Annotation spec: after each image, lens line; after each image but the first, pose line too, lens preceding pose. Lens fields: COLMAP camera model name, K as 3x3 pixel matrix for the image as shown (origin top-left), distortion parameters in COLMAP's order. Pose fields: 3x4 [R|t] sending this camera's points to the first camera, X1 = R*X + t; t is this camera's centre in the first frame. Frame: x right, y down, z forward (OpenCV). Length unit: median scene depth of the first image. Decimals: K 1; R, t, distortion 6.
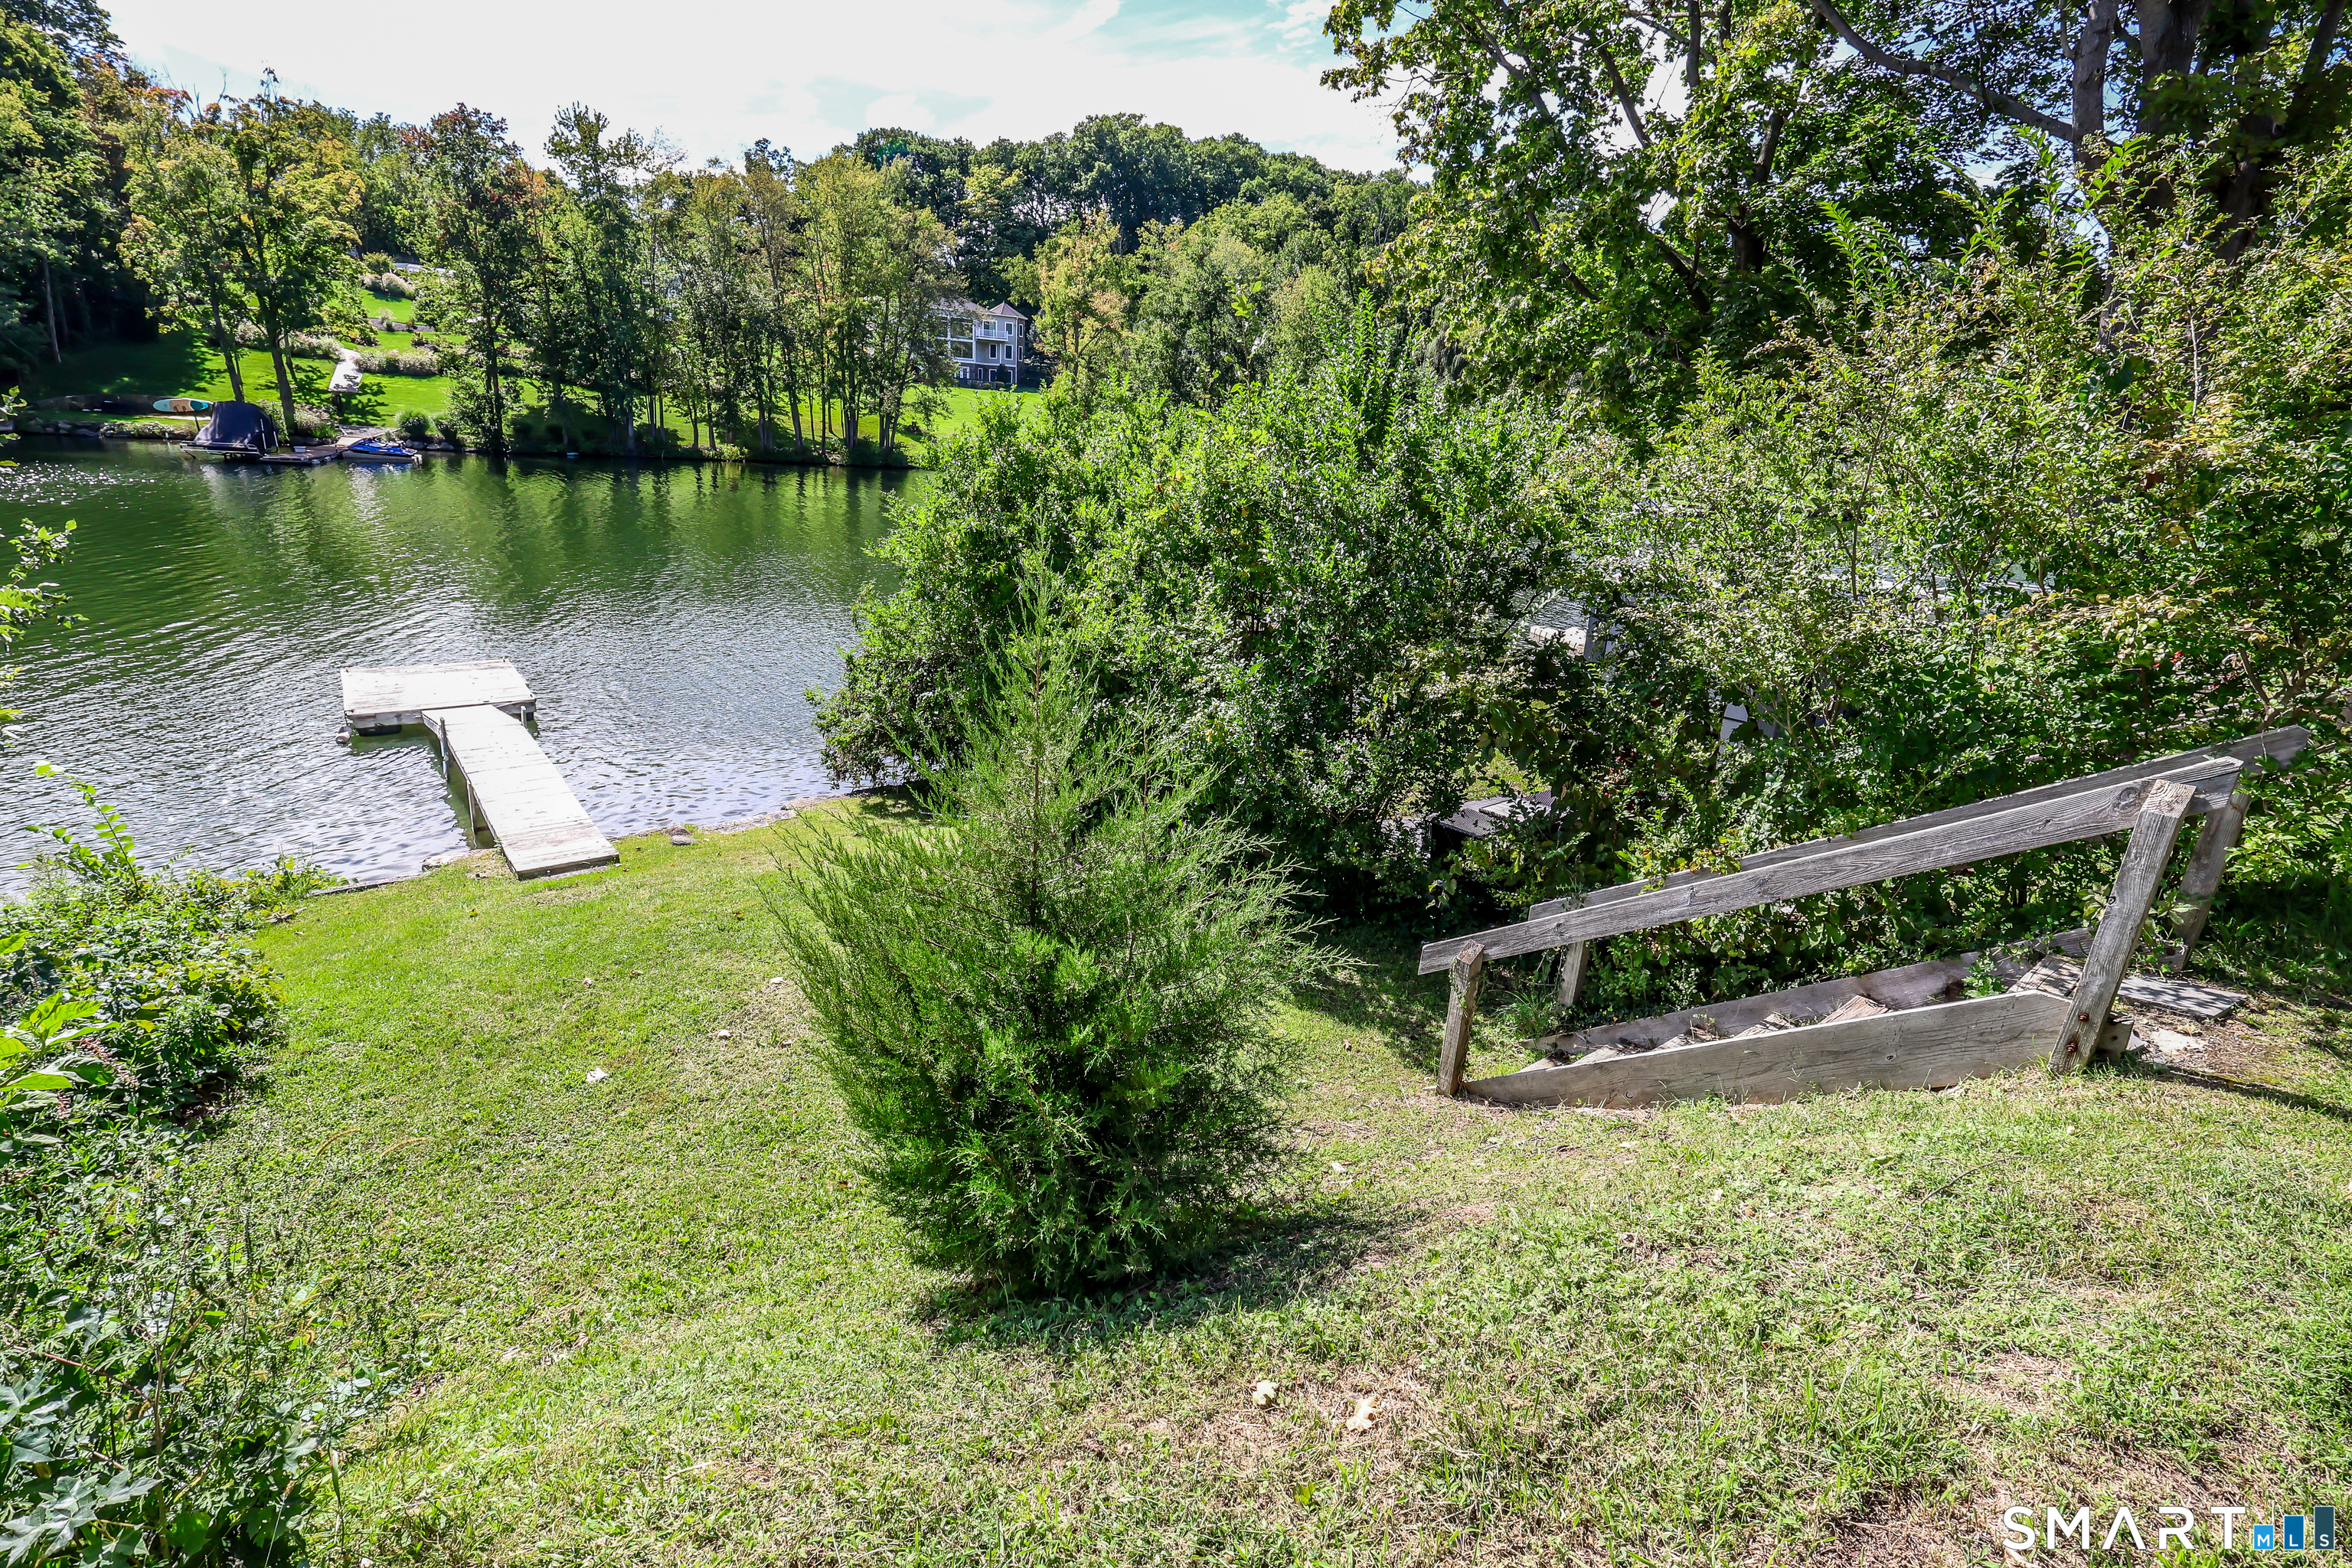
lens RADIAL K [[1104.9, 0, 1176.6], [0, 1104.9, 779.9], [0, 0, 1]] dist [0.000124, 0.000095]
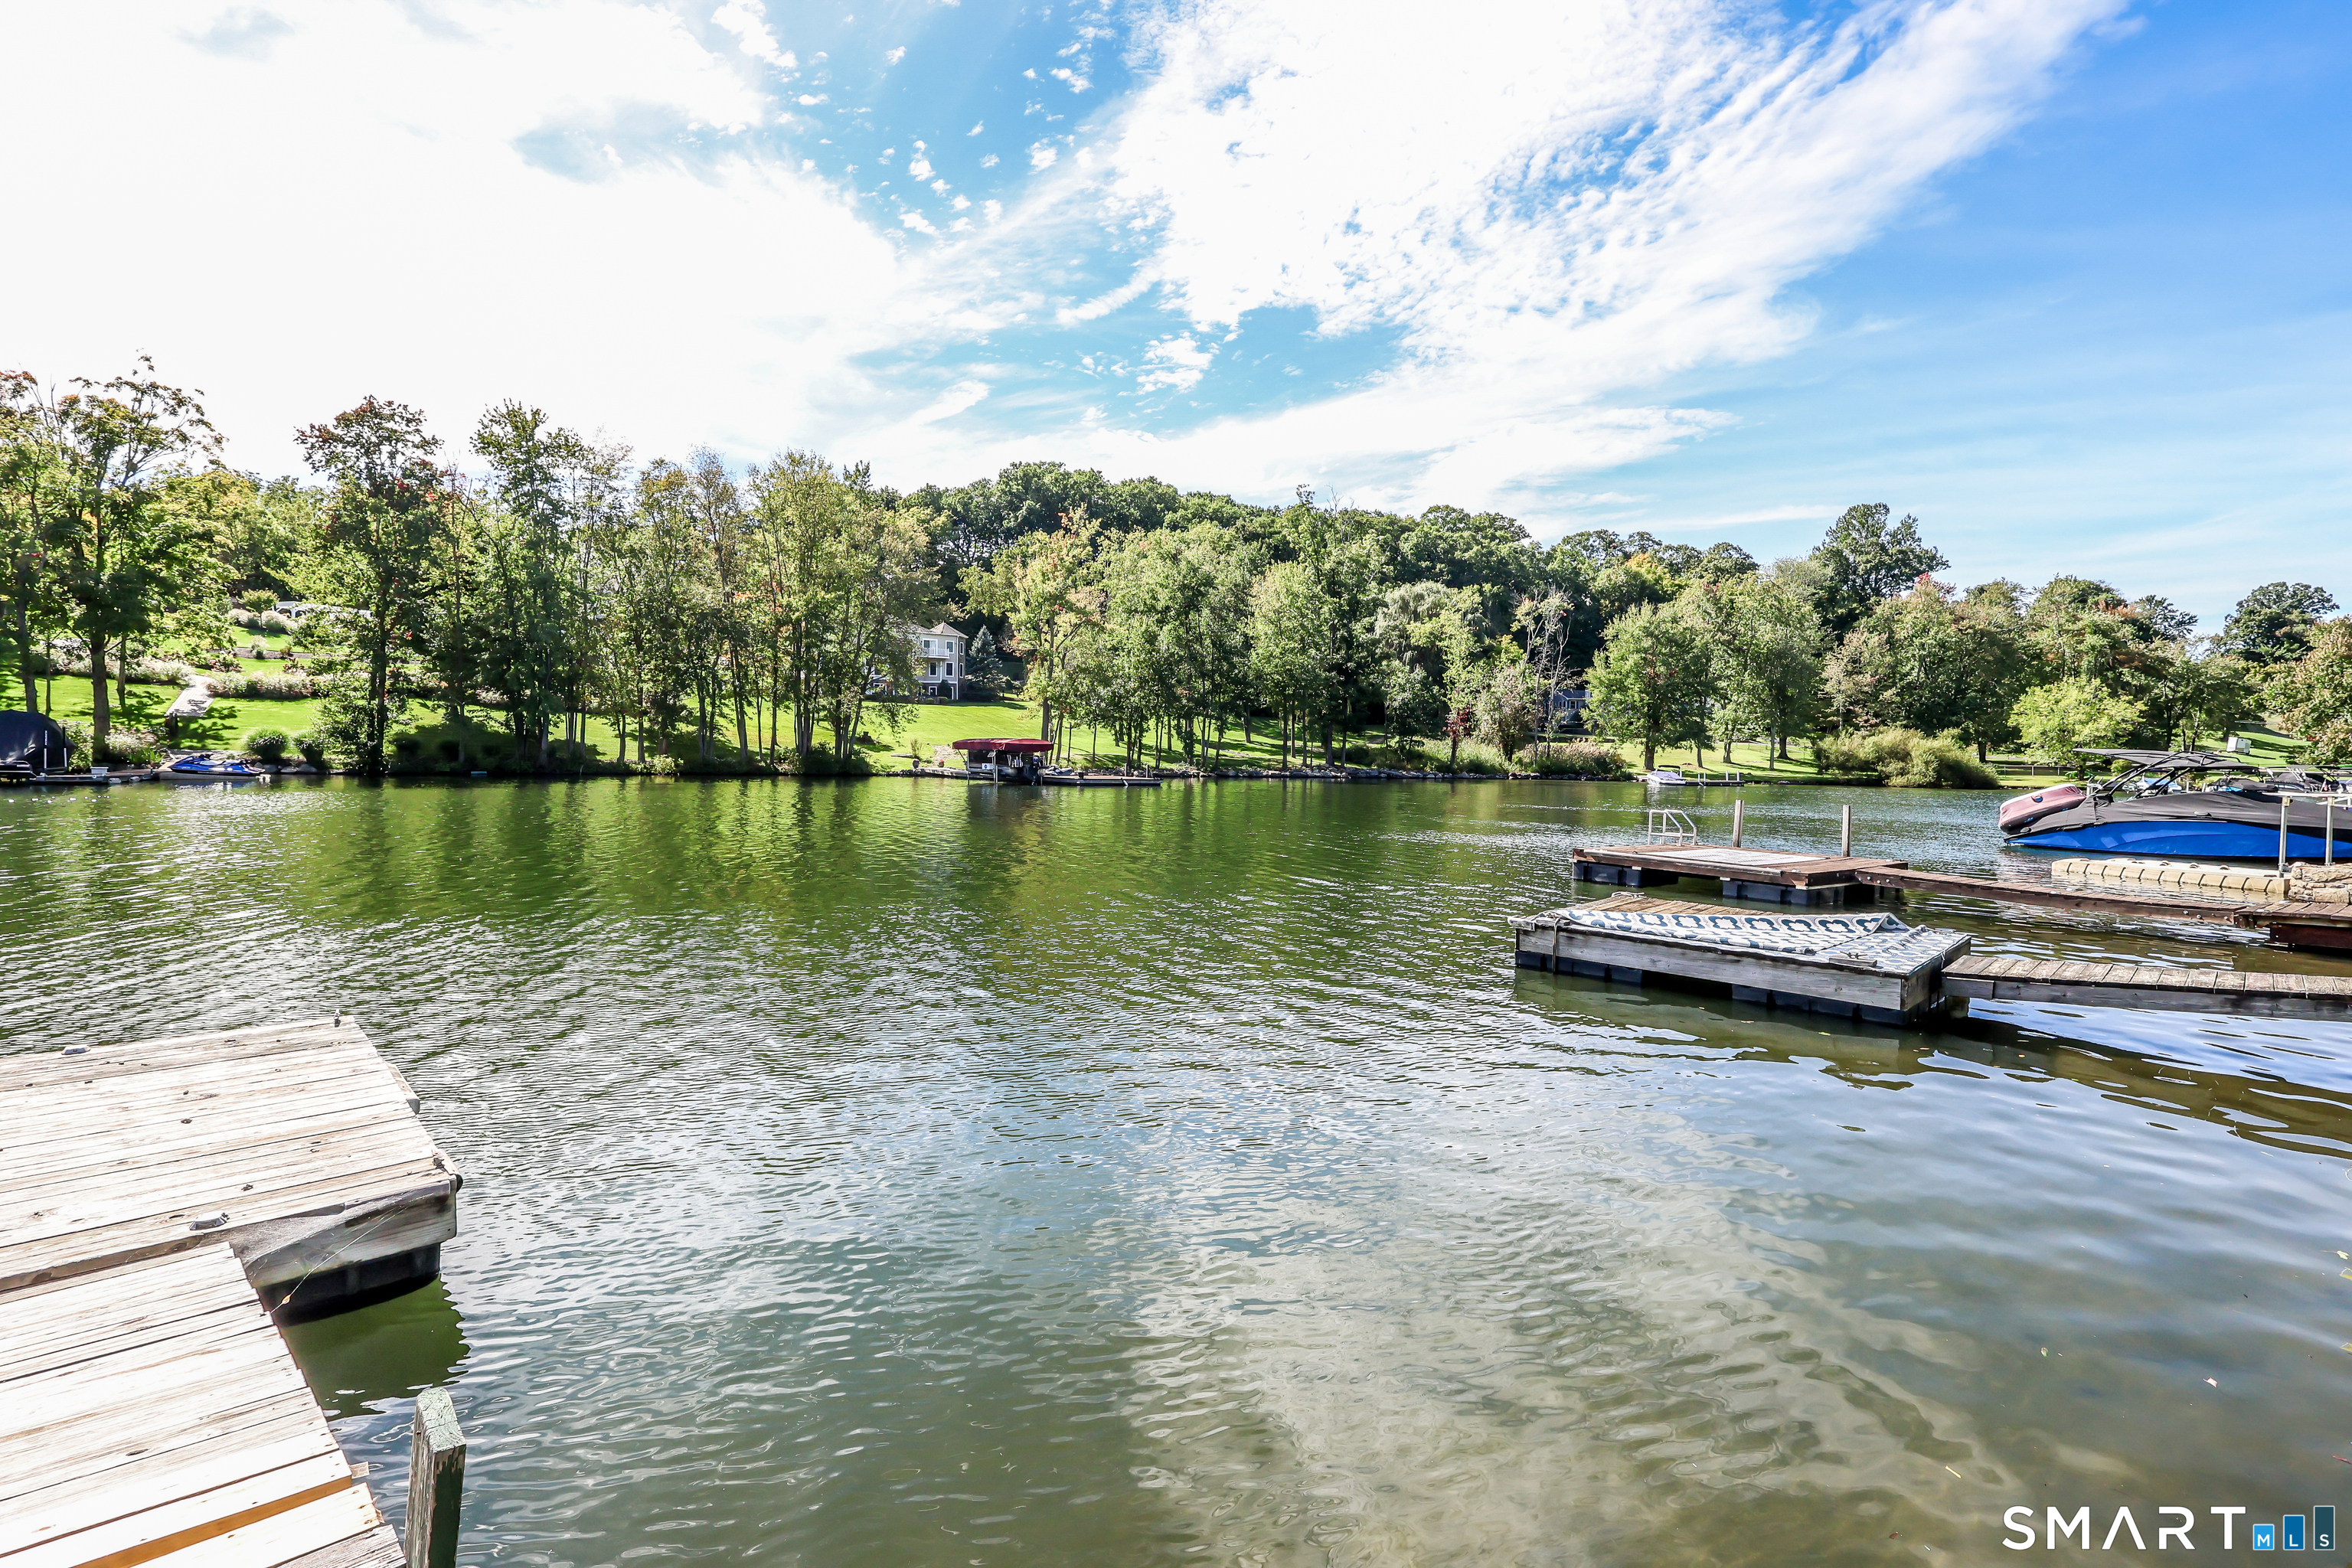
lens RADIAL K [[1087.1, 0, 1173.7], [0, 1087.1, 781.9], [0, 0, 1]] dist [0.000429, 0.000829]
pose [[0.993307, -0.049546, 0.104340, -0.095447], [0.077147, 0.956880, -0.280051, -0.016224], [-0.085966, 0.286226, 0.954298, 0.158713]]
